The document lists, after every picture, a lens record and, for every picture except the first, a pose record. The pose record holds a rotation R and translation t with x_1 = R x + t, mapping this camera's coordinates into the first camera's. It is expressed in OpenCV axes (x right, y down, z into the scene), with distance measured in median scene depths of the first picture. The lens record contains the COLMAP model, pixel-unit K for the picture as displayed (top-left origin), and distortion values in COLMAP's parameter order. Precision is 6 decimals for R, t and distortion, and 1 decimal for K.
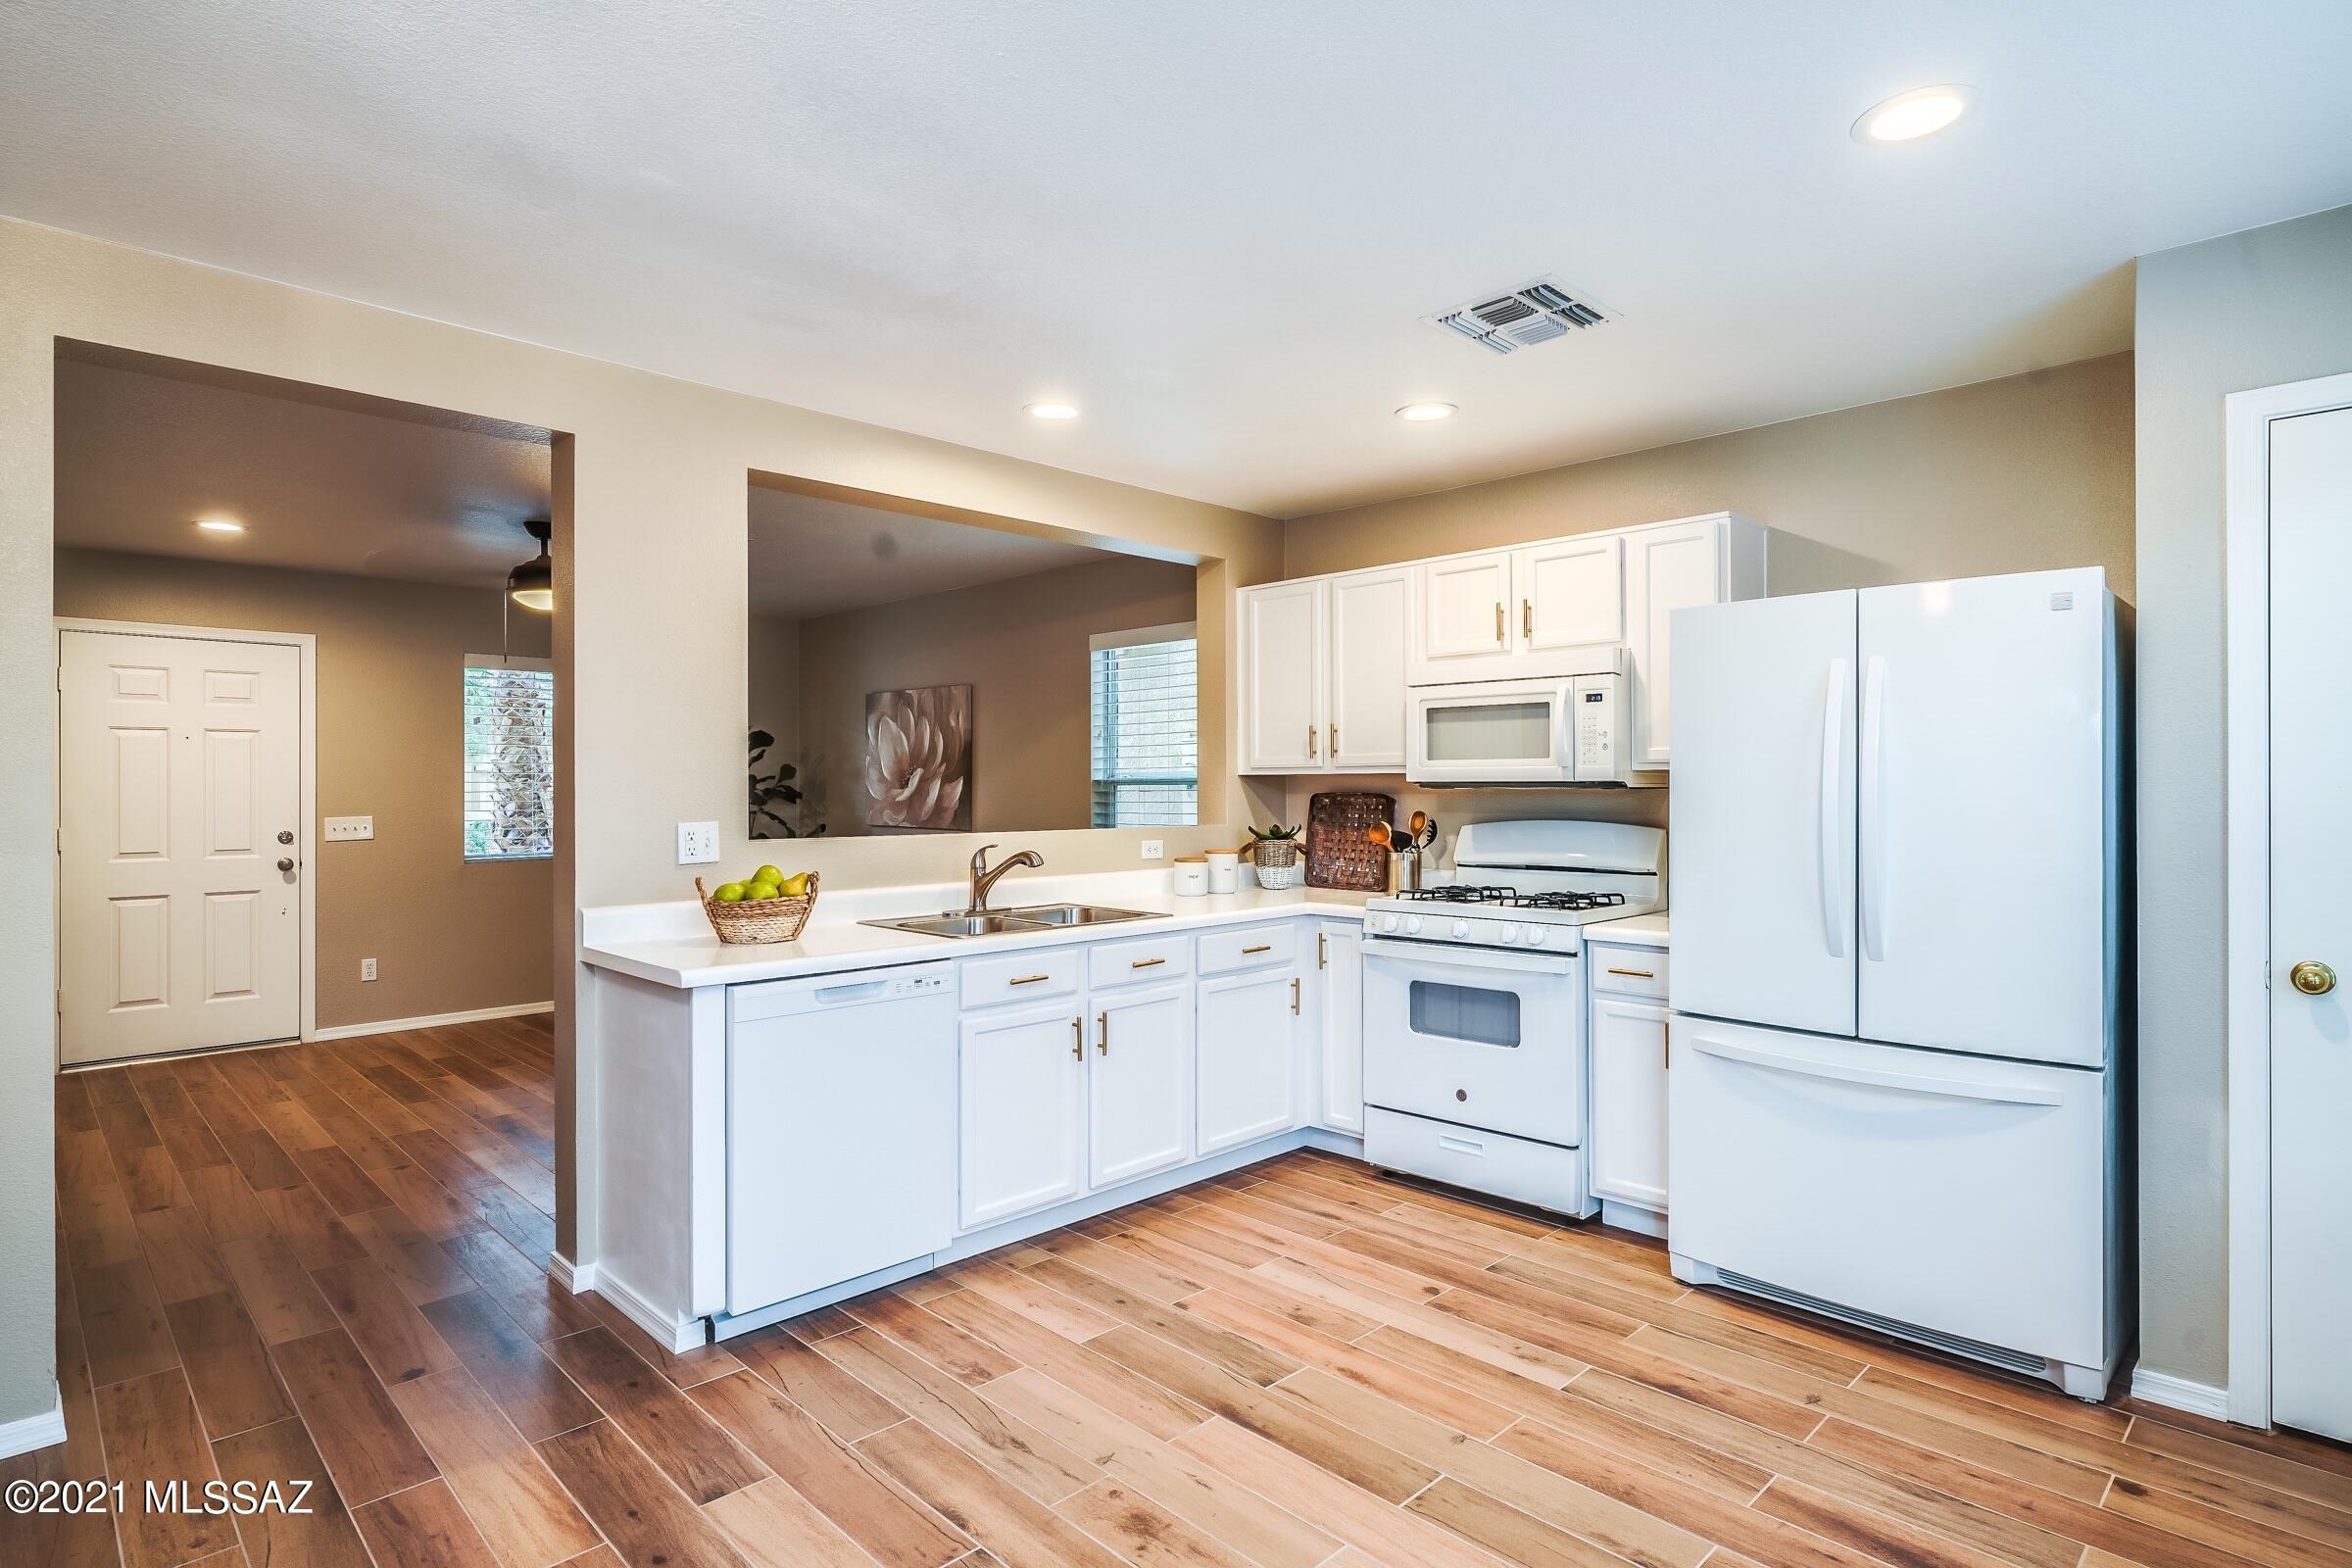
lens RADIAL K [[1259.6, 0, 1205.8], [0, 1259.6, 785.8], [0, 0, 1]] dist [-0.000169, 0.000935]
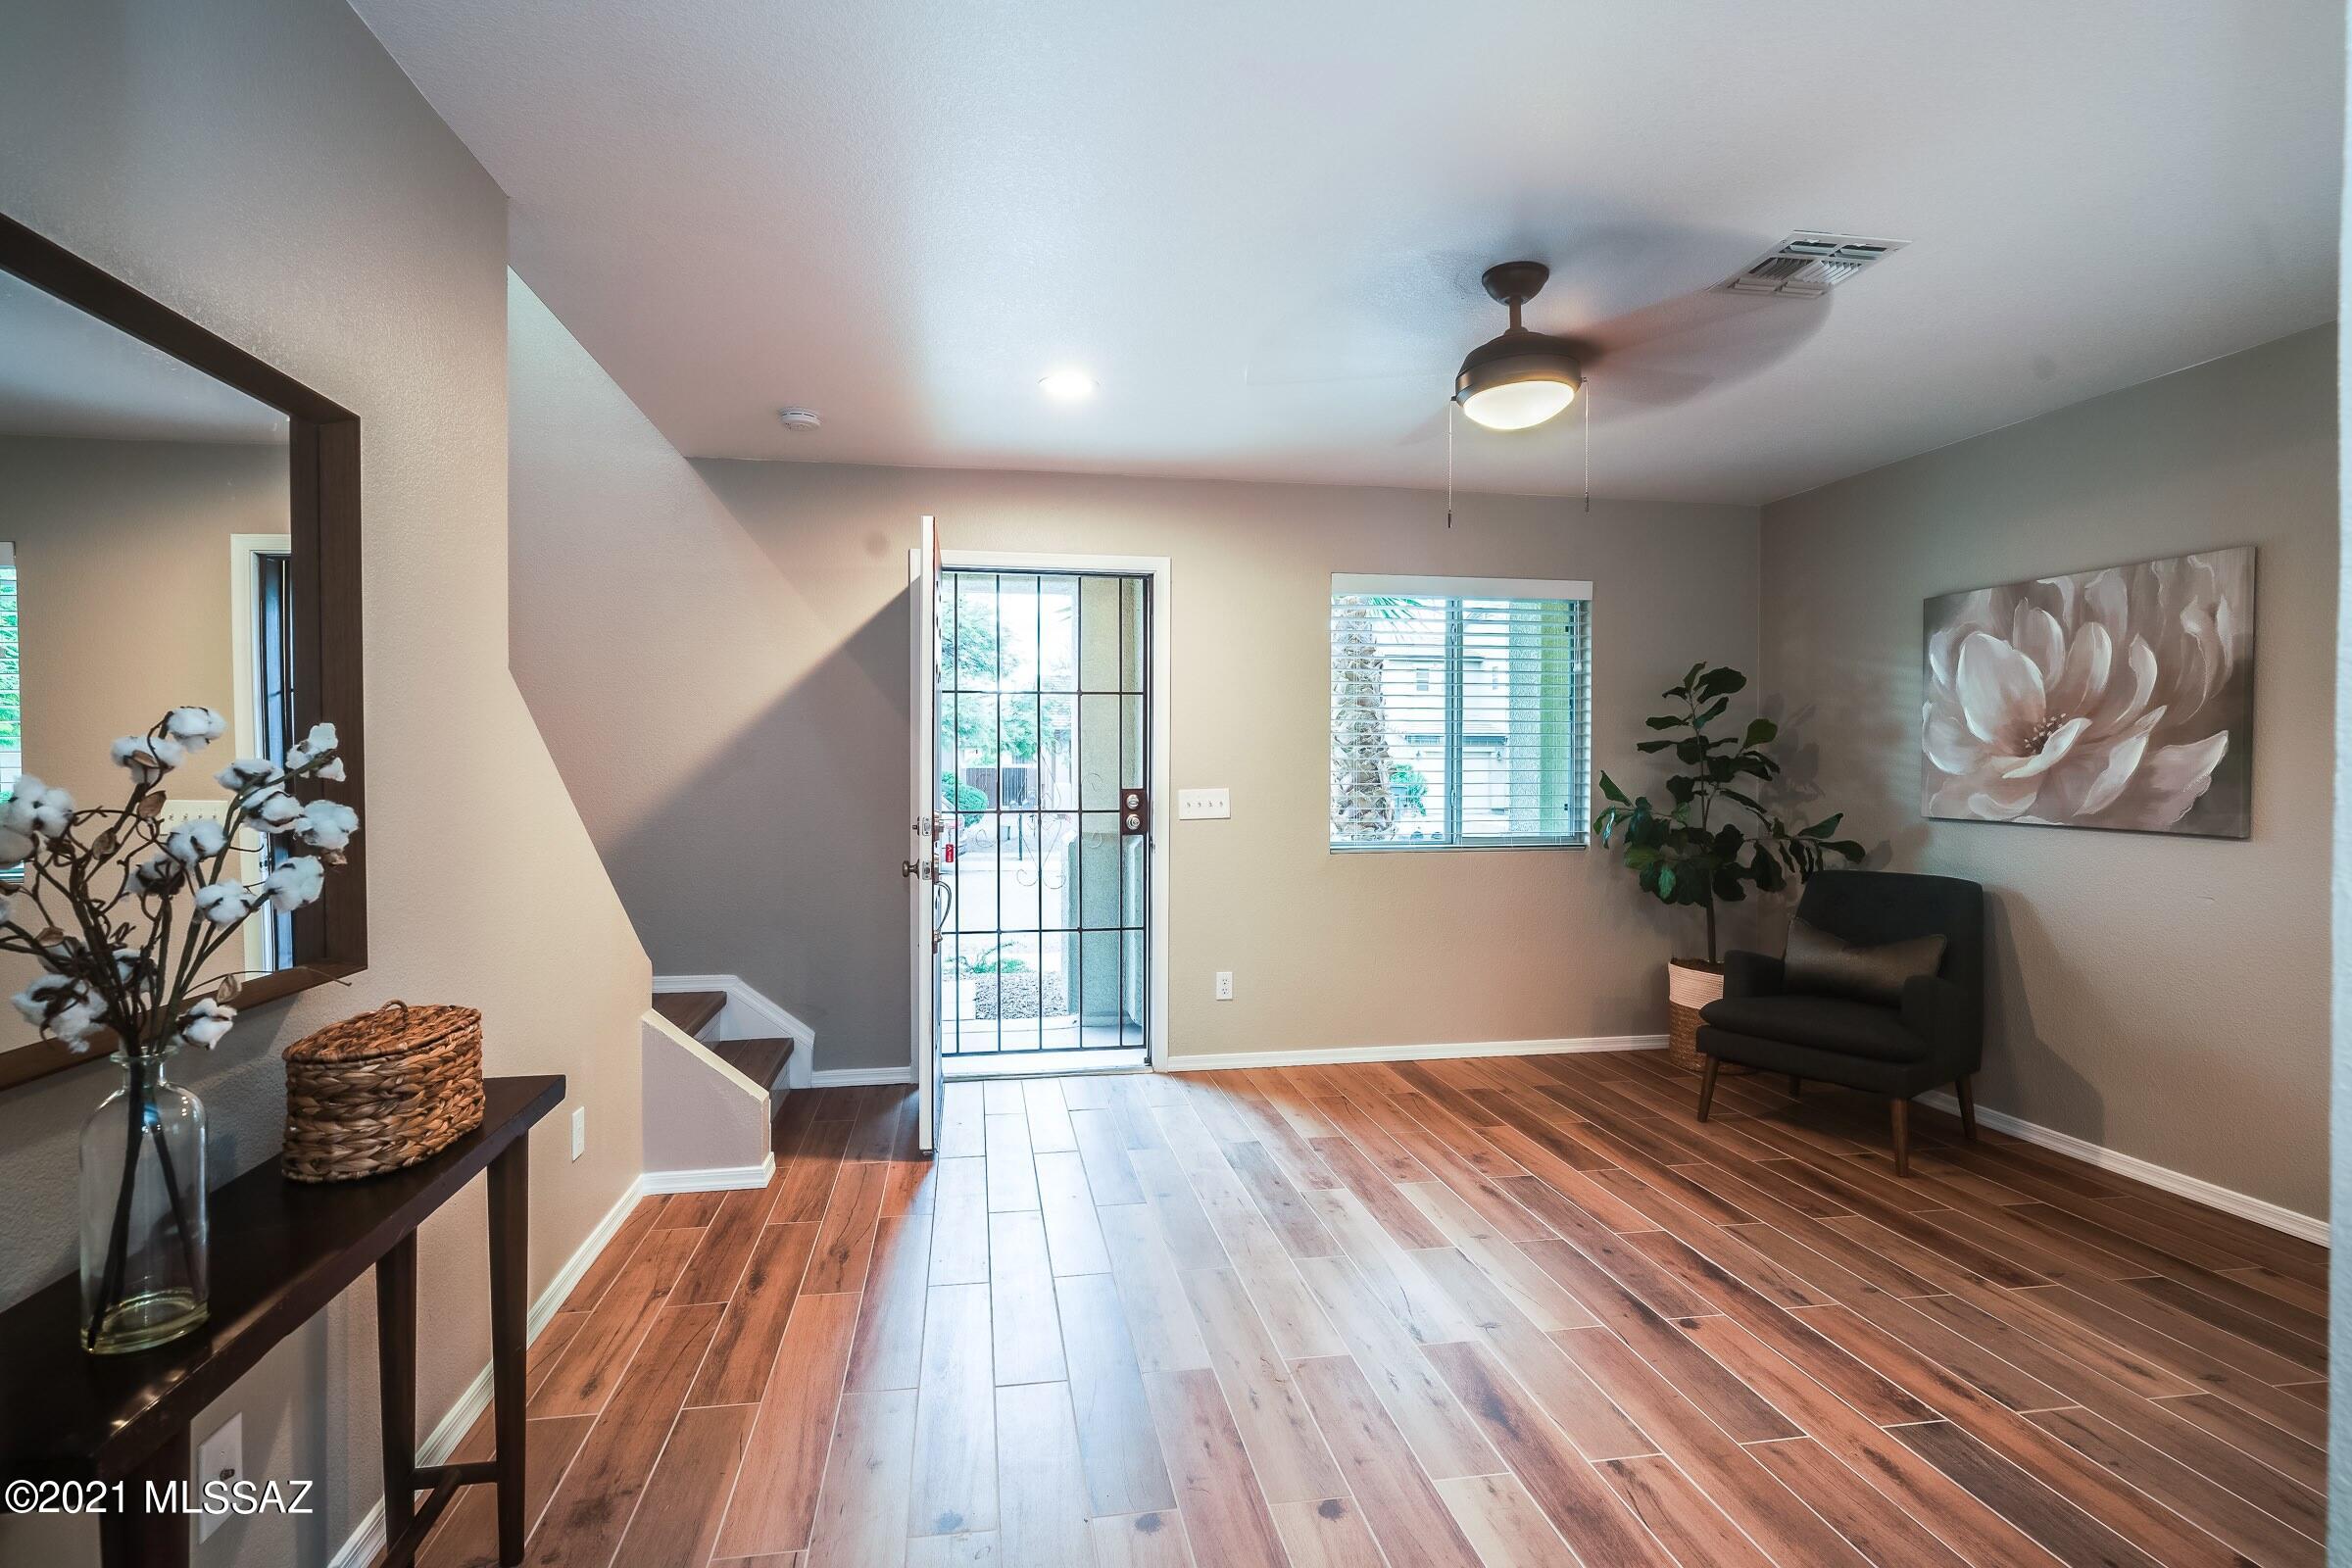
lens RADIAL K [[1158.5, 0, 1140.6], [0, 1158.5, 780.4], [0, 0, 1]] dist [-0.001803, 0.000321]
pose [[0.809897, 0.013782, -0.586411, -0.455269], [-0.005732, 0.999862, 0.015582, 0.012993], [0.586545, -0.009259, 0.809864, 0.617879]]
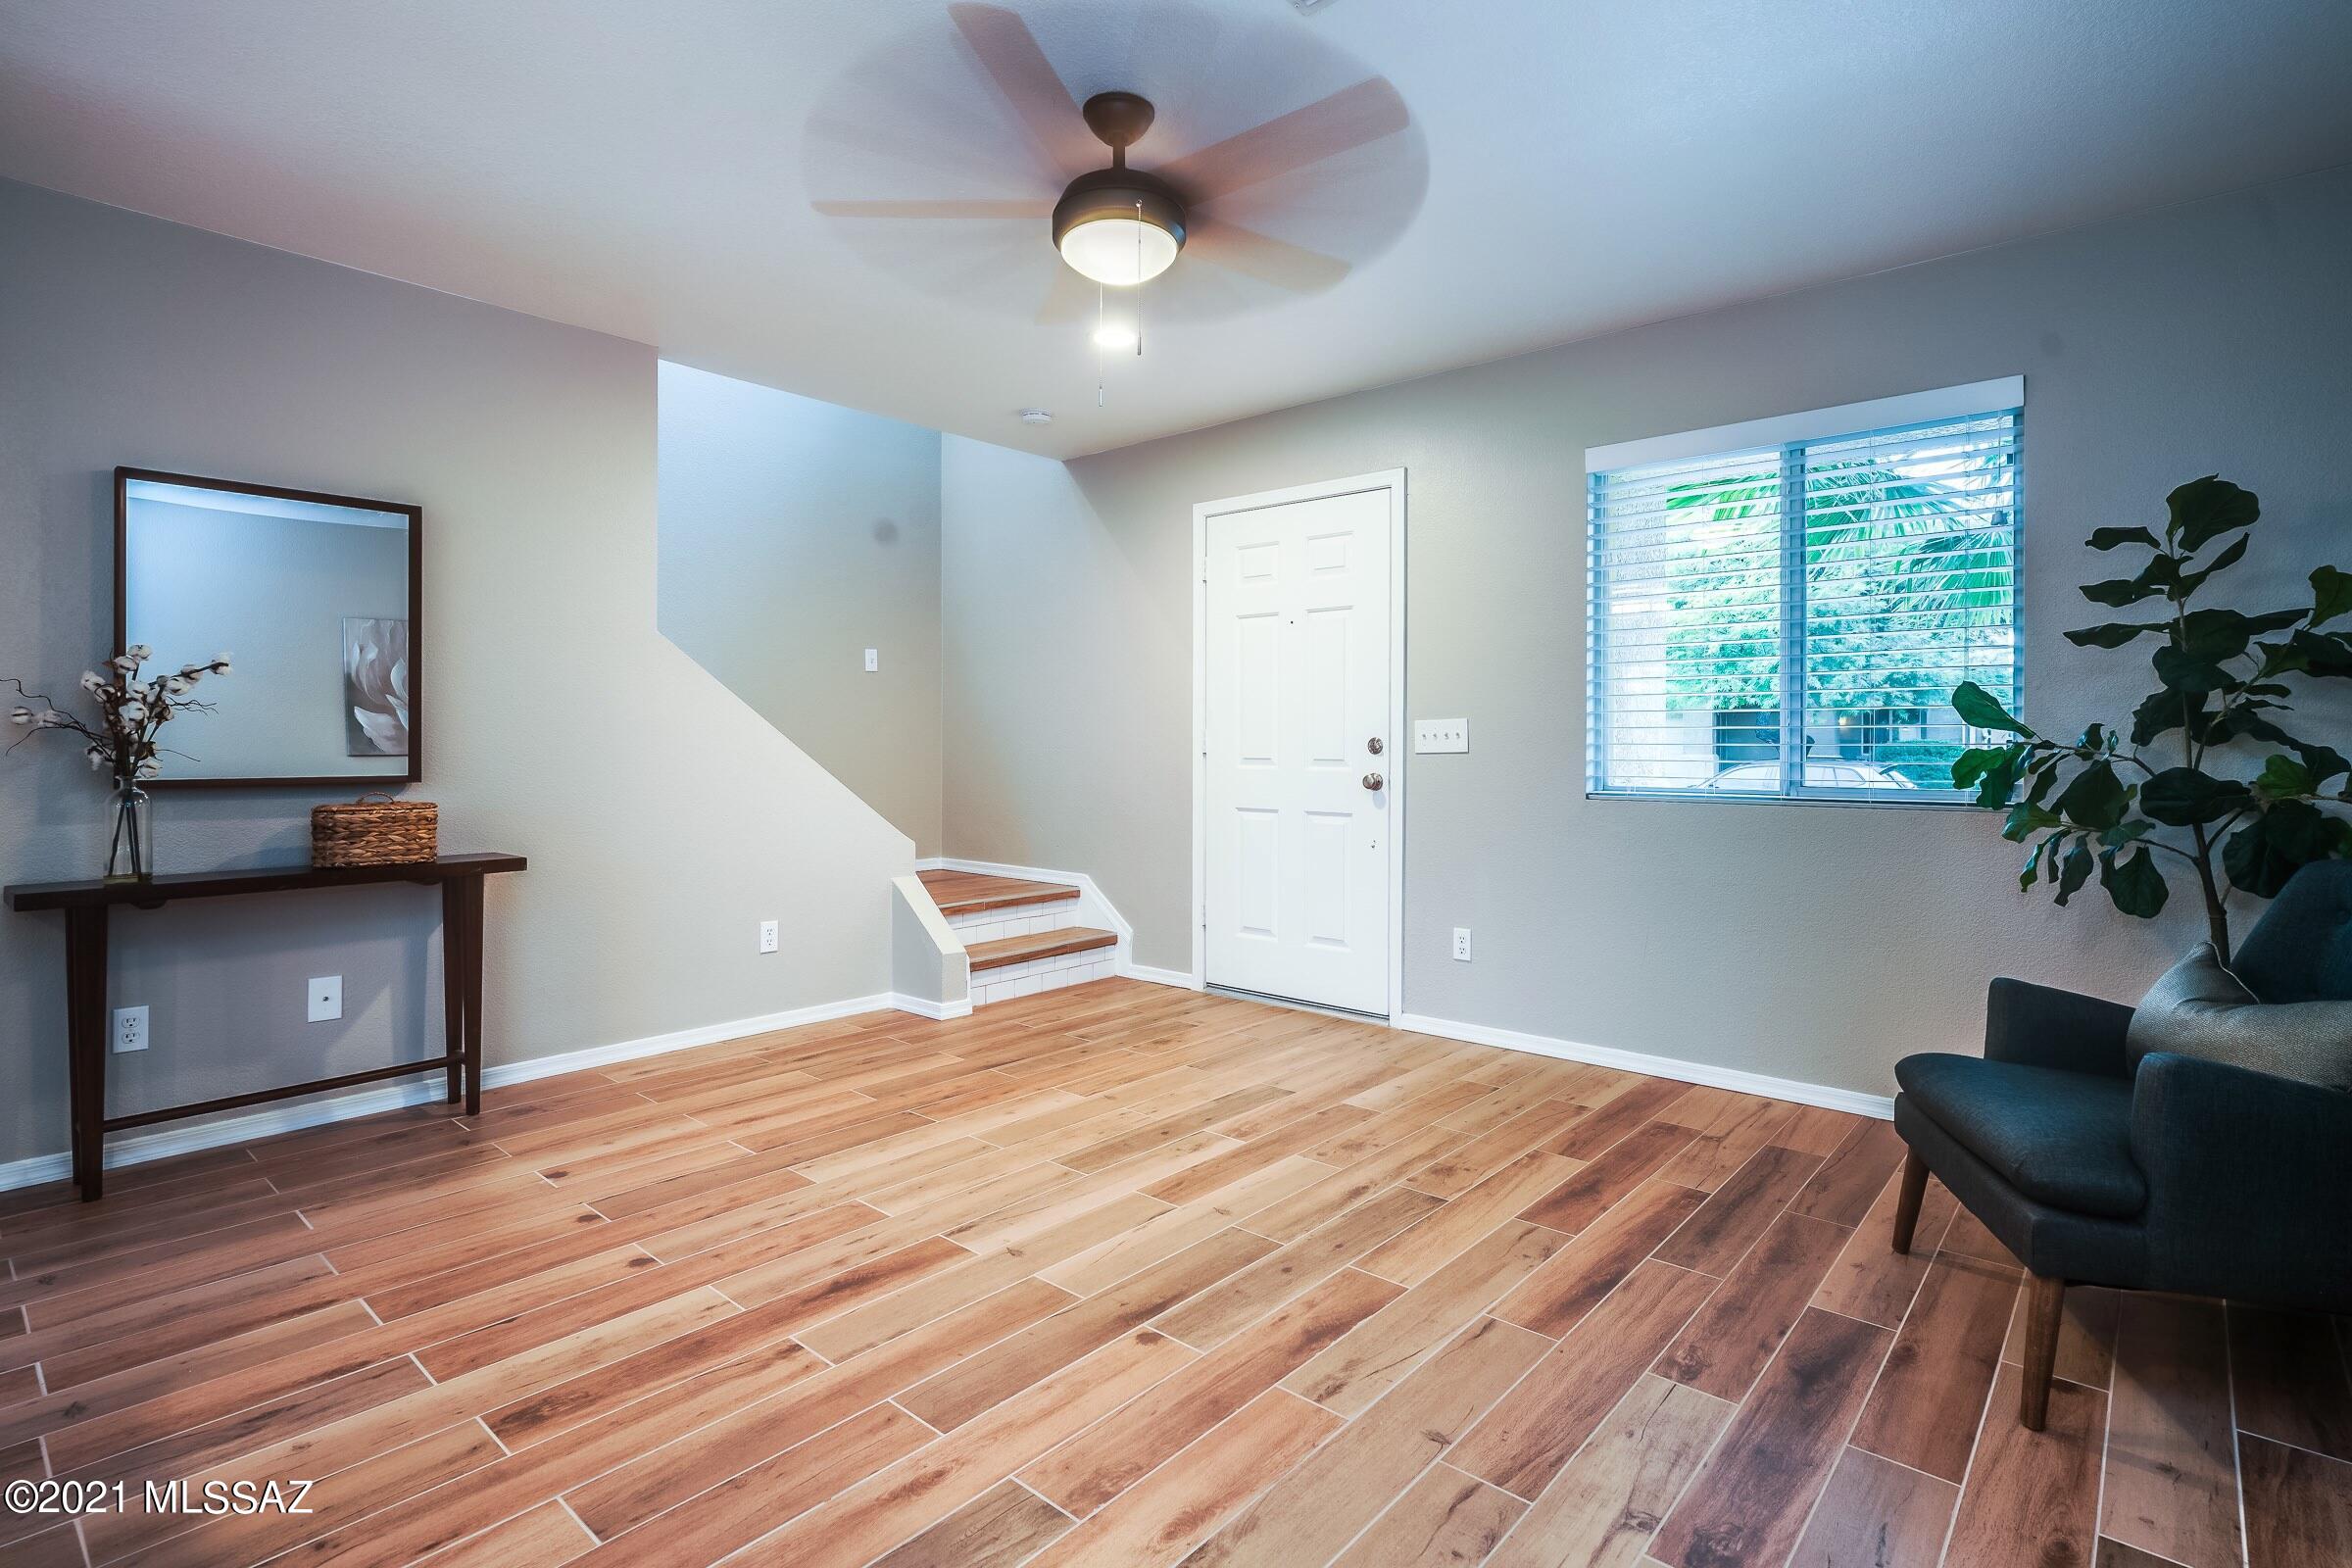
lens RADIAL K [[1140.3, 0, 1134.0], [0, 1140.3, 748.7], [0, 0, 1]] dist [-0.000943, -0.000362]
pose [[0.045283, 0.013867, -0.998878, -0.087154], [-0.004425, 0.999897, 0.013681, 0.052420], [0.998964, 0.003801, 0.045340, 1.266494]]
